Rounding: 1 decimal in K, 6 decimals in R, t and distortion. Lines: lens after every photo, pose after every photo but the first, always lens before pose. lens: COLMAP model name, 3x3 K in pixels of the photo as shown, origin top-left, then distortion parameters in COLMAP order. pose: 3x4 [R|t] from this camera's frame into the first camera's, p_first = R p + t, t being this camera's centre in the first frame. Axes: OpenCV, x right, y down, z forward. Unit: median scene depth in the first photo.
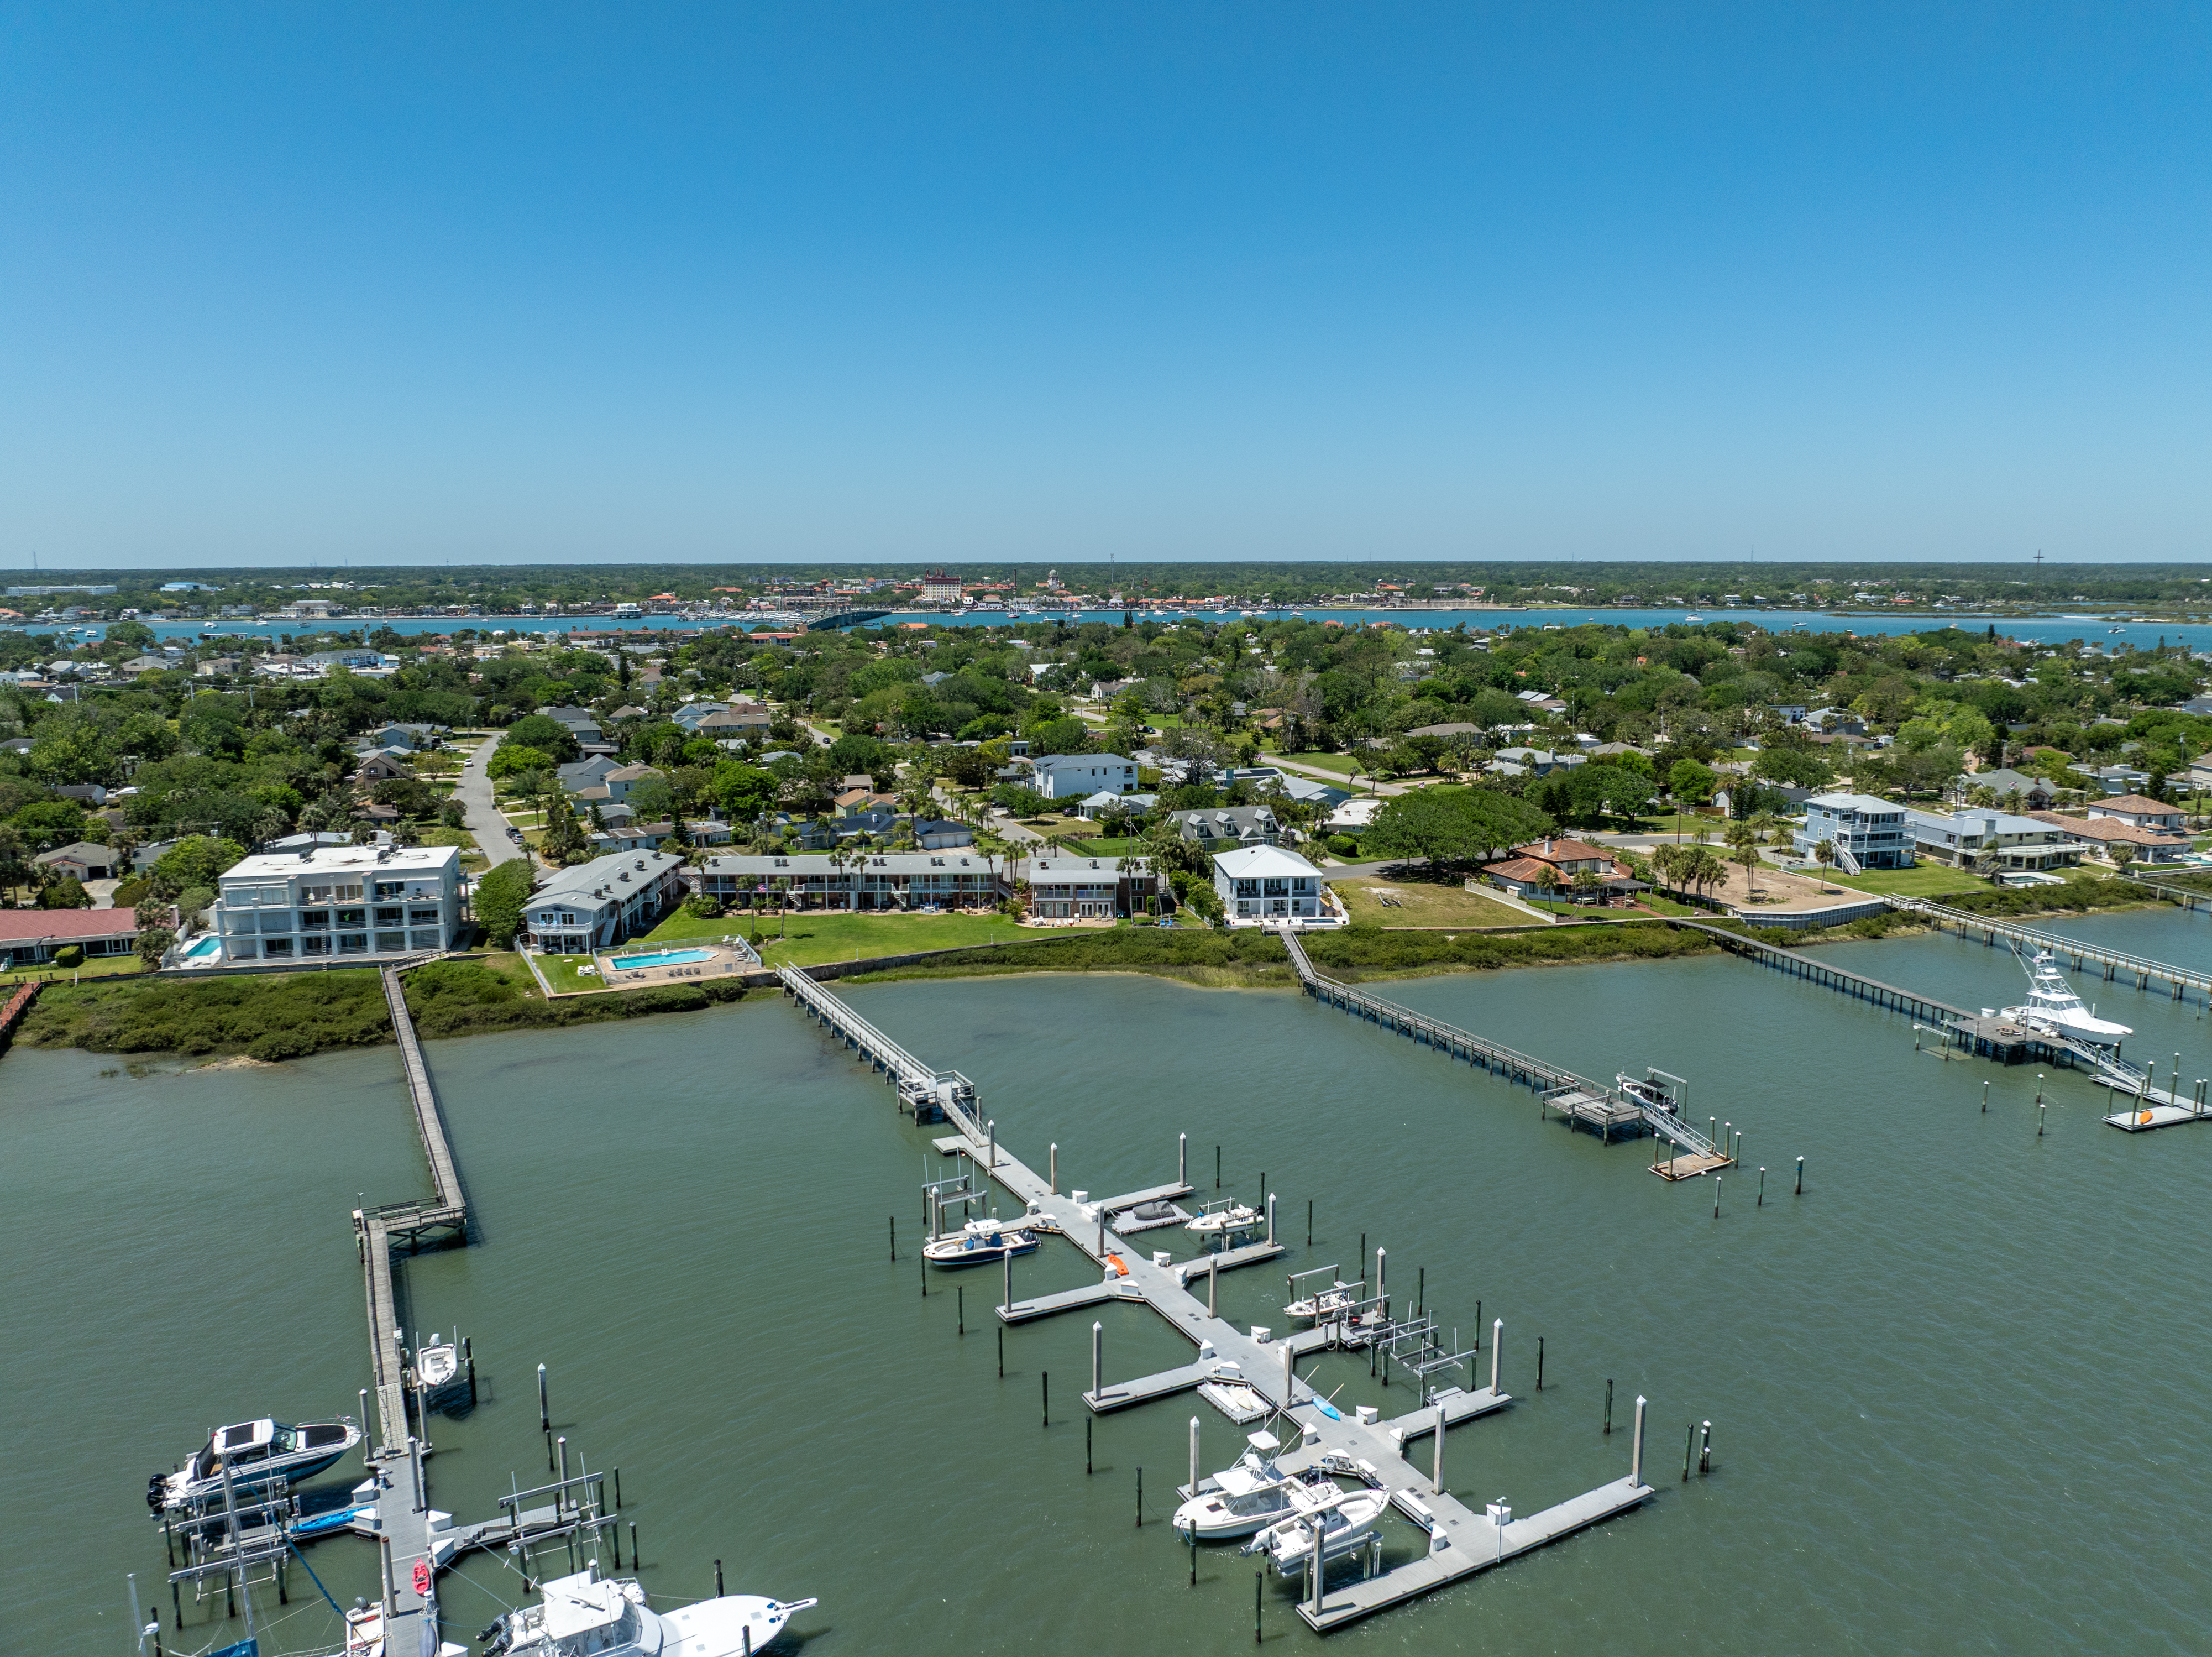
lens RADIAL K [[1566.8, 0, 1116.2], [0, 1566.8, 814.3], [0, 0, 1]] dist [-0.021274, -0.024600]
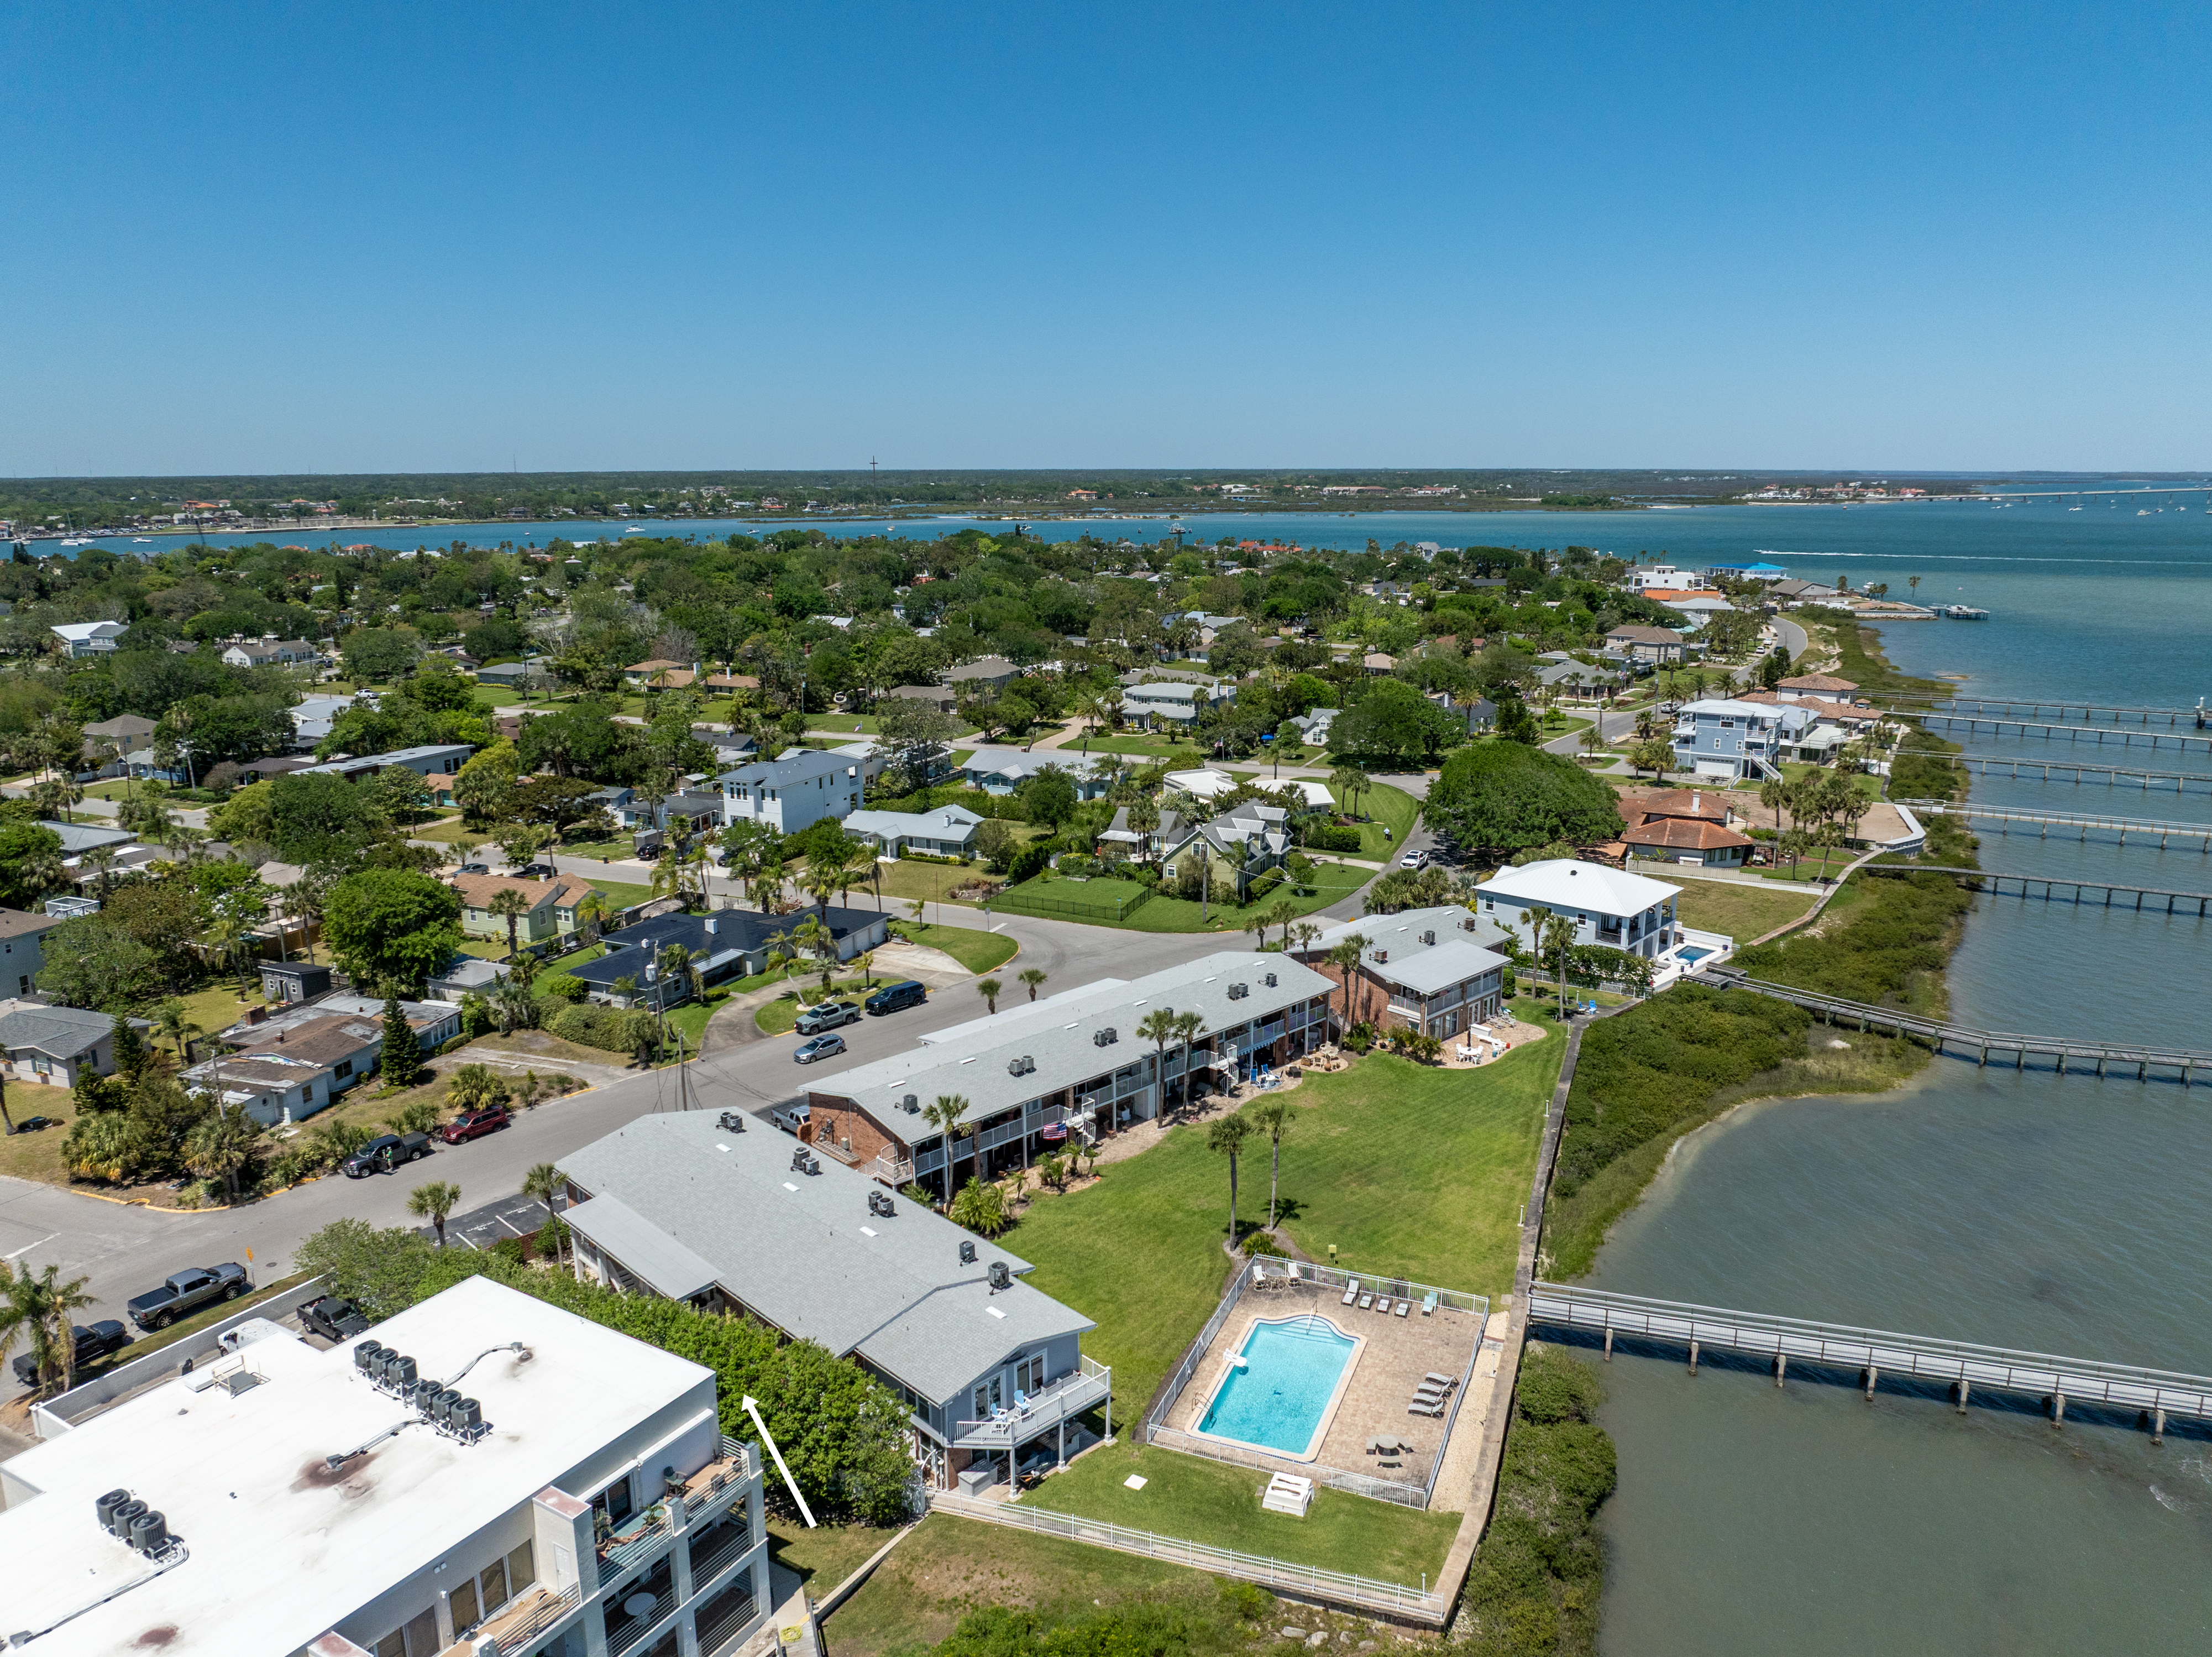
lens RADIAL K [[1566.8, 0, 1116.2], [0, 1566.8, 814.3], [0, 0, 1]] dist [-0.021274, -0.024600]
pose [[0.720503, -0.148886, 0.677280, -0.561907], [0.111494, 0.988845, 0.098767, -0.099200], [-0.684430, 0.004351, 0.729066, 0.699795]]
